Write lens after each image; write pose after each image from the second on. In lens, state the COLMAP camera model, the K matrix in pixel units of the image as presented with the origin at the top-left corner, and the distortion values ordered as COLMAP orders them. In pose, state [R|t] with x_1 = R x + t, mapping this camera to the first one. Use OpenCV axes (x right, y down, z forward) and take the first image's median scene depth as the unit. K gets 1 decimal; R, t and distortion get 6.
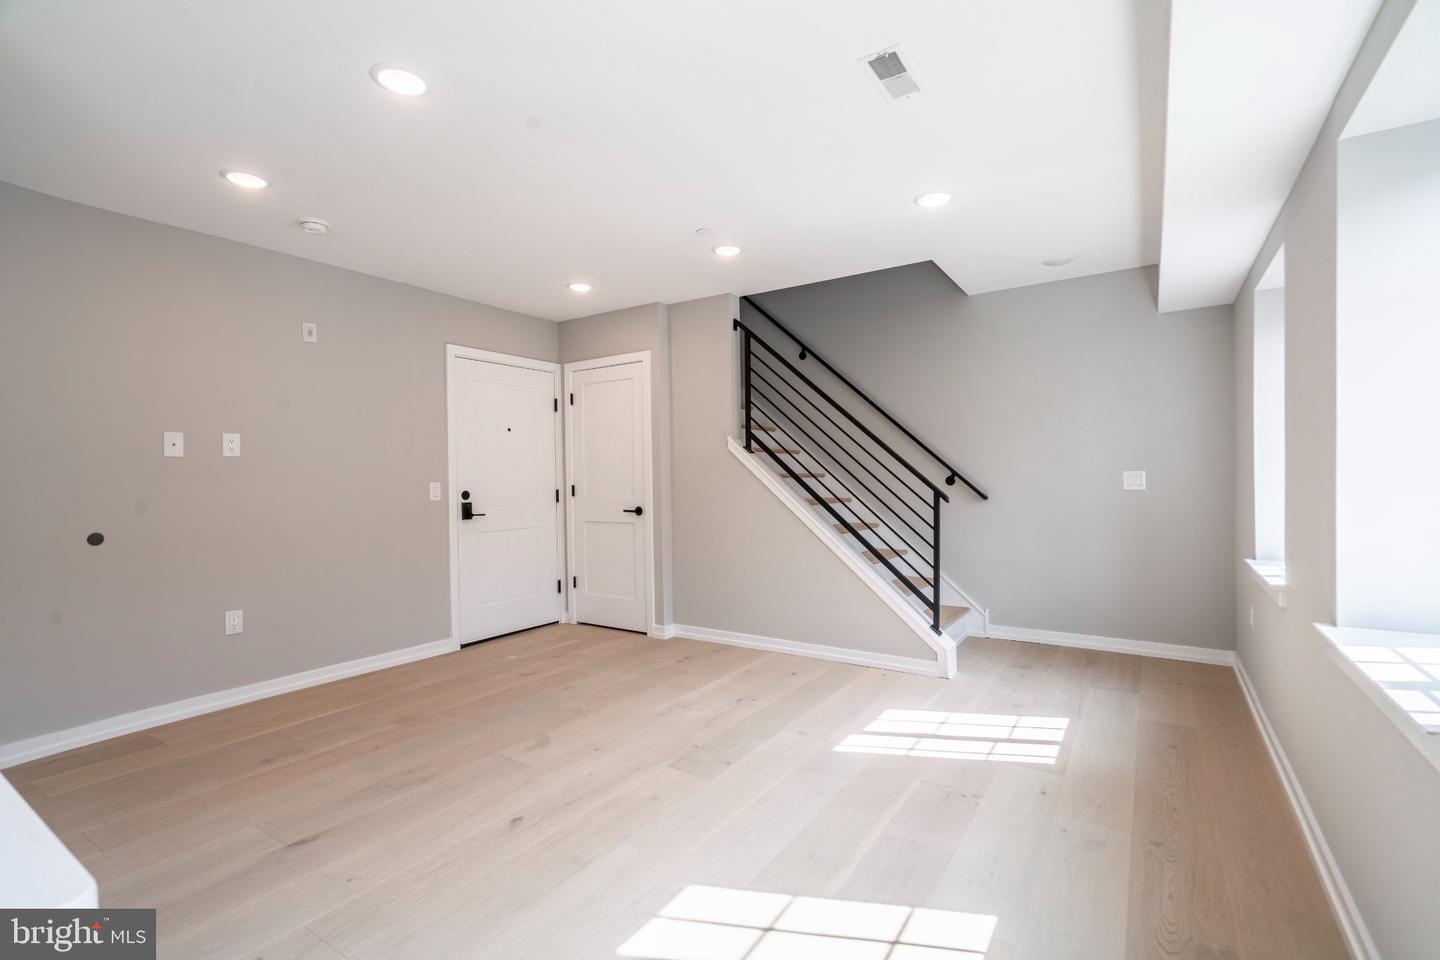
lens RADIAL K [[659.4, 0, 722.3], [0, 659.4, 476.2], [0, 0, 1]] dist [-0.003209, 0.000032]
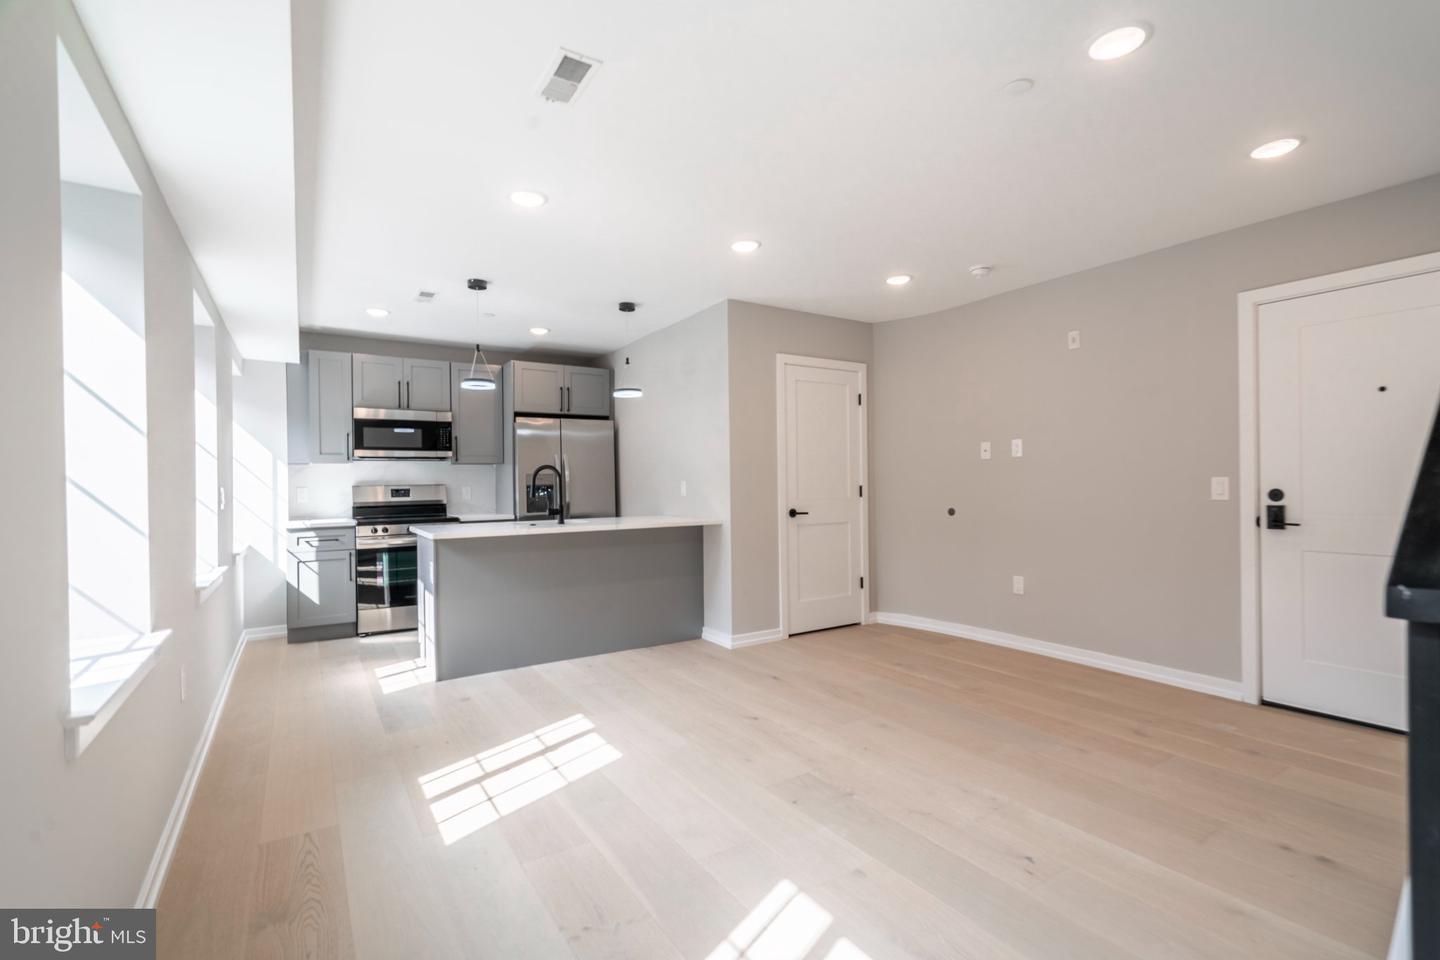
lens RADIAL K [[659.4, 0, 733.5], [0, 659.4, 487.7], [0, 0, 1]] dist [-0.003209, 0.000032]
pose [[-0.395855, 0.029119, -0.917851, 0.704986], [0.022977, 0.999498, 0.021800, -0.011453], [0.918025, -0.012460, -0.396326, 1.063284]]
